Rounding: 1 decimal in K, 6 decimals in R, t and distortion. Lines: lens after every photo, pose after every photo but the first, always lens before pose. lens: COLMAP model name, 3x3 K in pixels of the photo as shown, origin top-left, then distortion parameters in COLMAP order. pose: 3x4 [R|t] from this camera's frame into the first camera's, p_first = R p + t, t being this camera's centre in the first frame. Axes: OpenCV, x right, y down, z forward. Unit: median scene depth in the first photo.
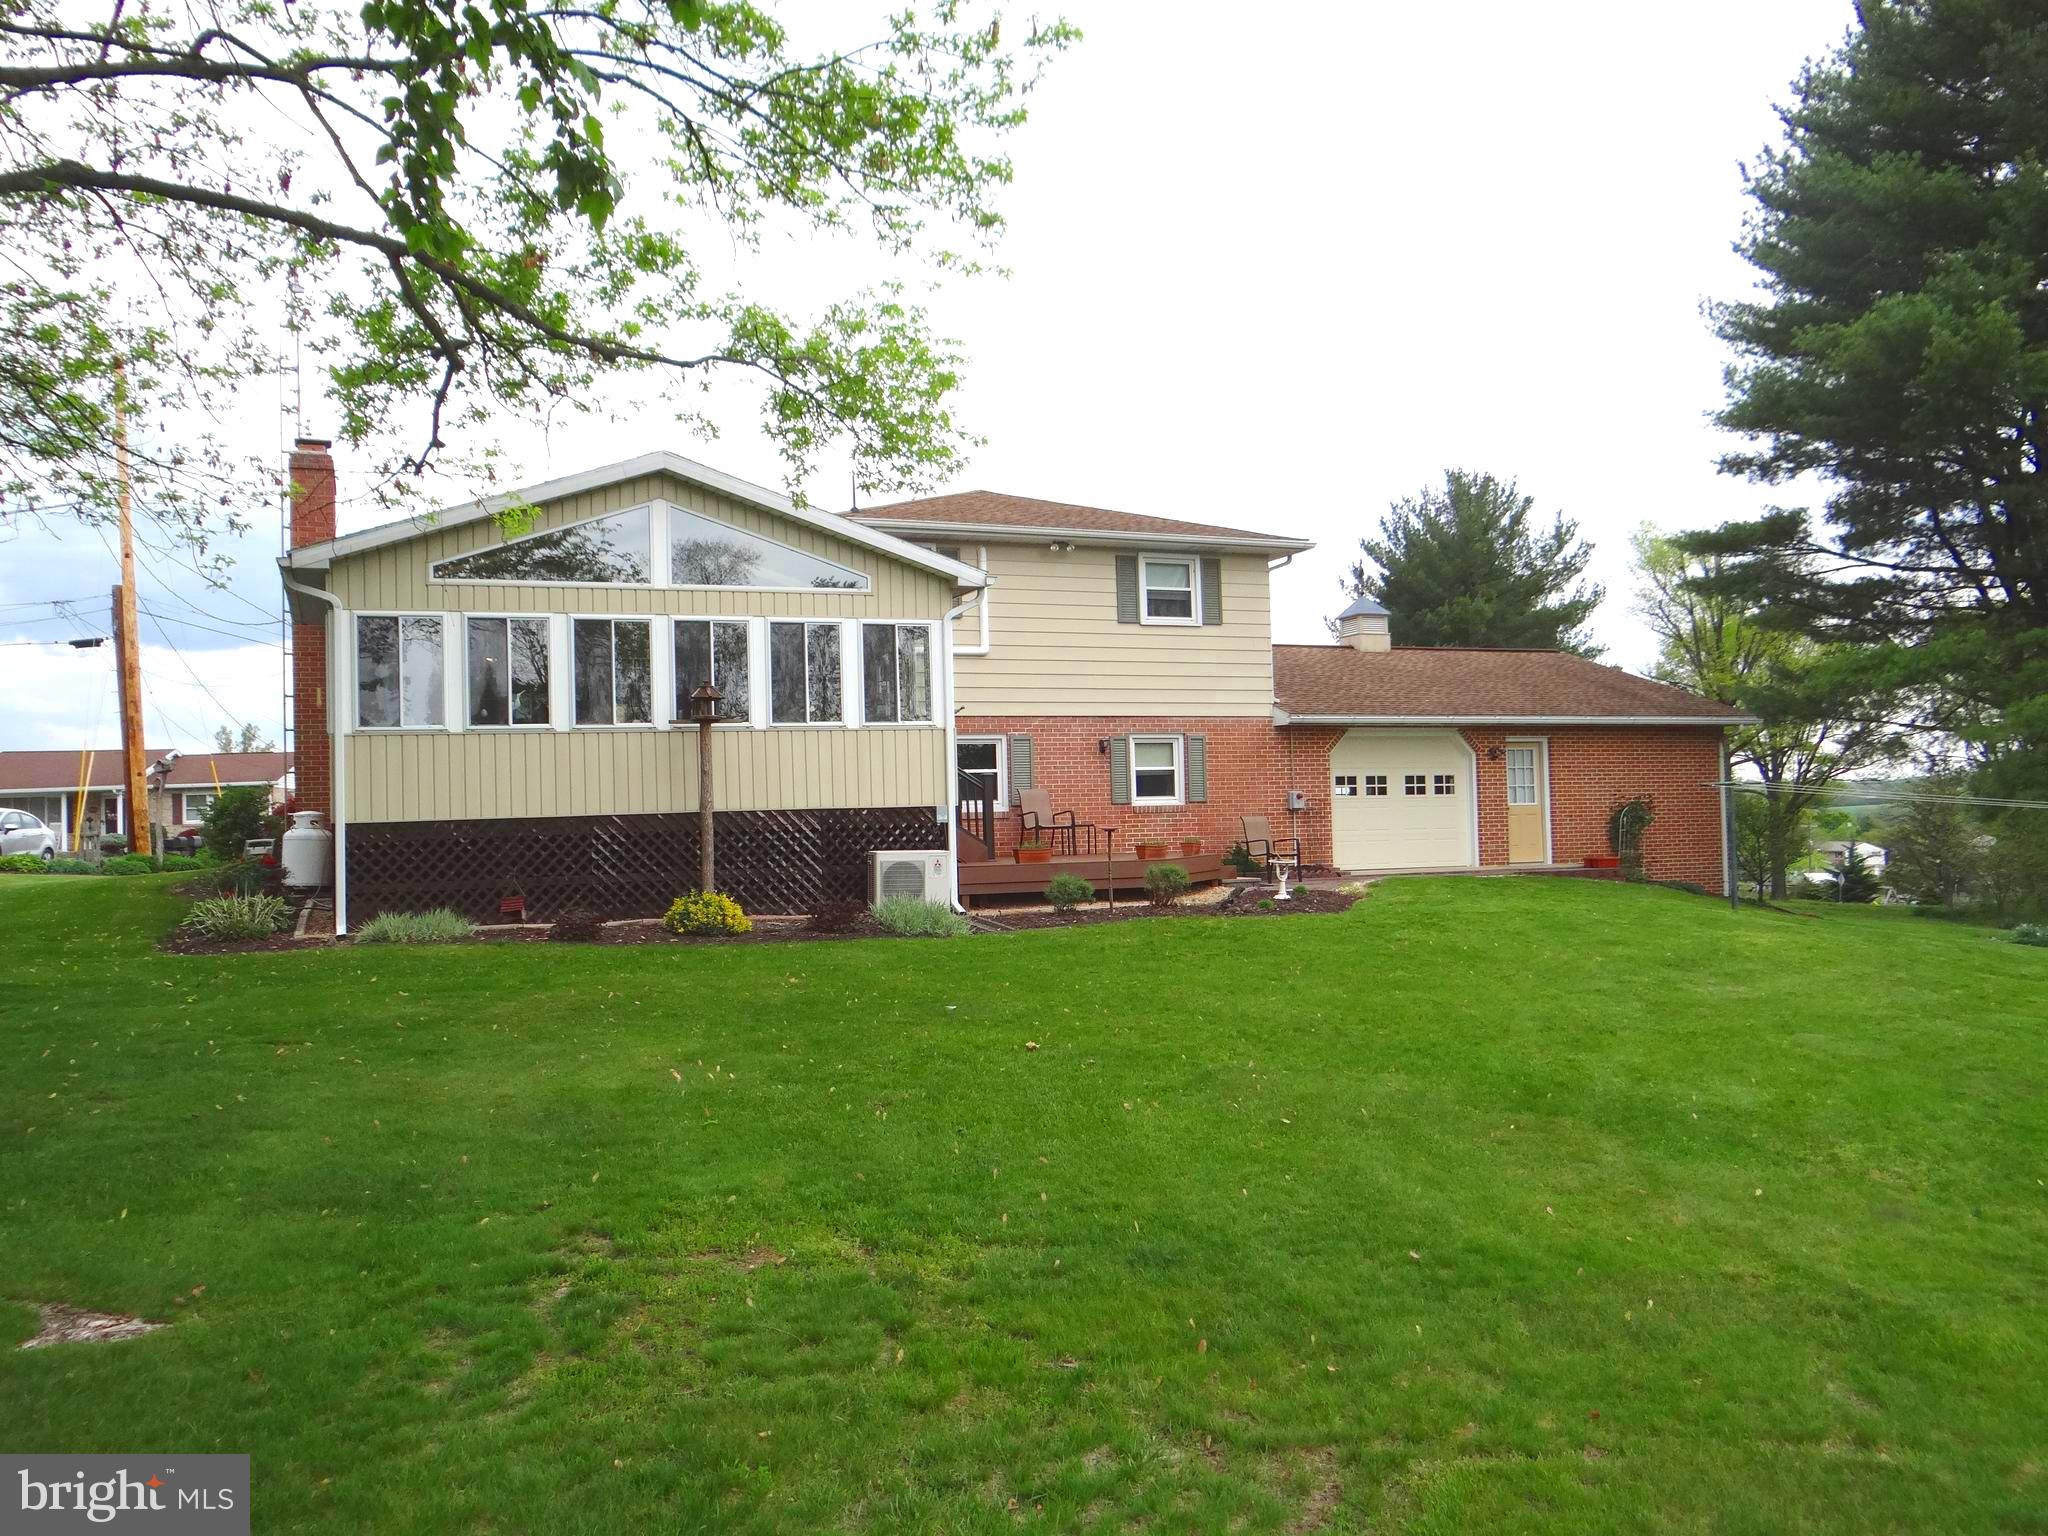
lens RADIAL K [[1611.8, 0, 1026.9], [0, 1611.8, 772.0], [0, 0, 1]] dist [0.006491, 0.011425]
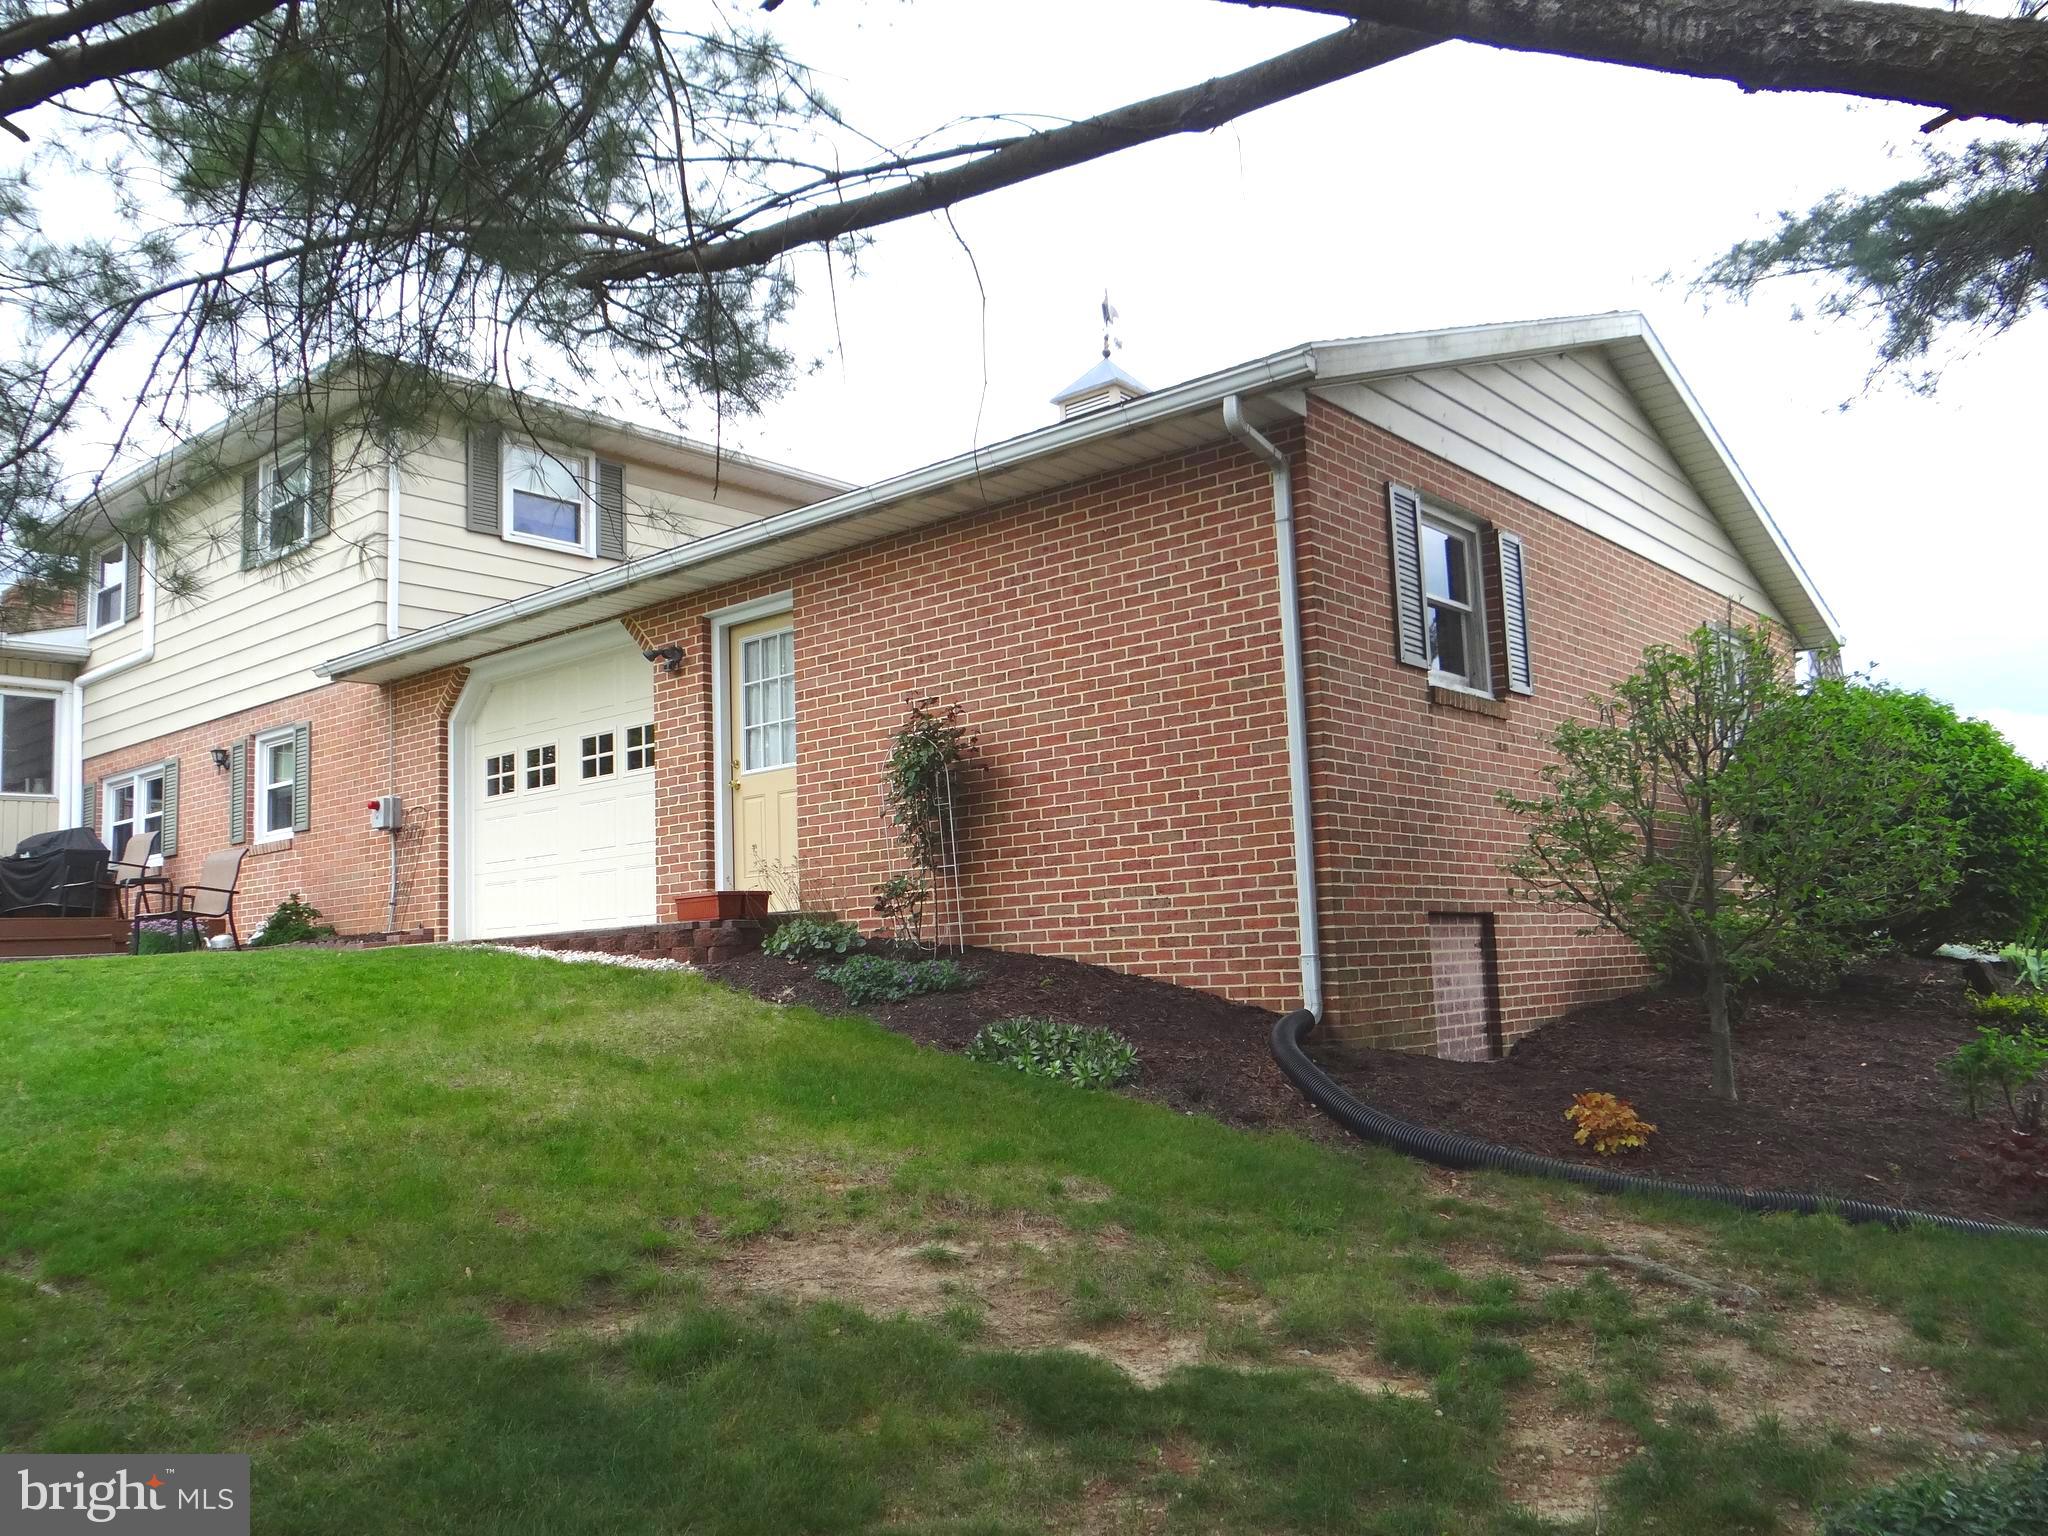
lens RADIAL K [[1639.2, 0, 1010.6], [0, 1639.2, 768.4], [0, 0, 1]] dist [-0.000881, 0.032859]
pose [[0.443506, -0.109891, -0.889509, 0.785874], [0.058060, 0.993893, -0.093839, 0.069475], [0.894389, -0.010027, 0.447178, 0.973945]]
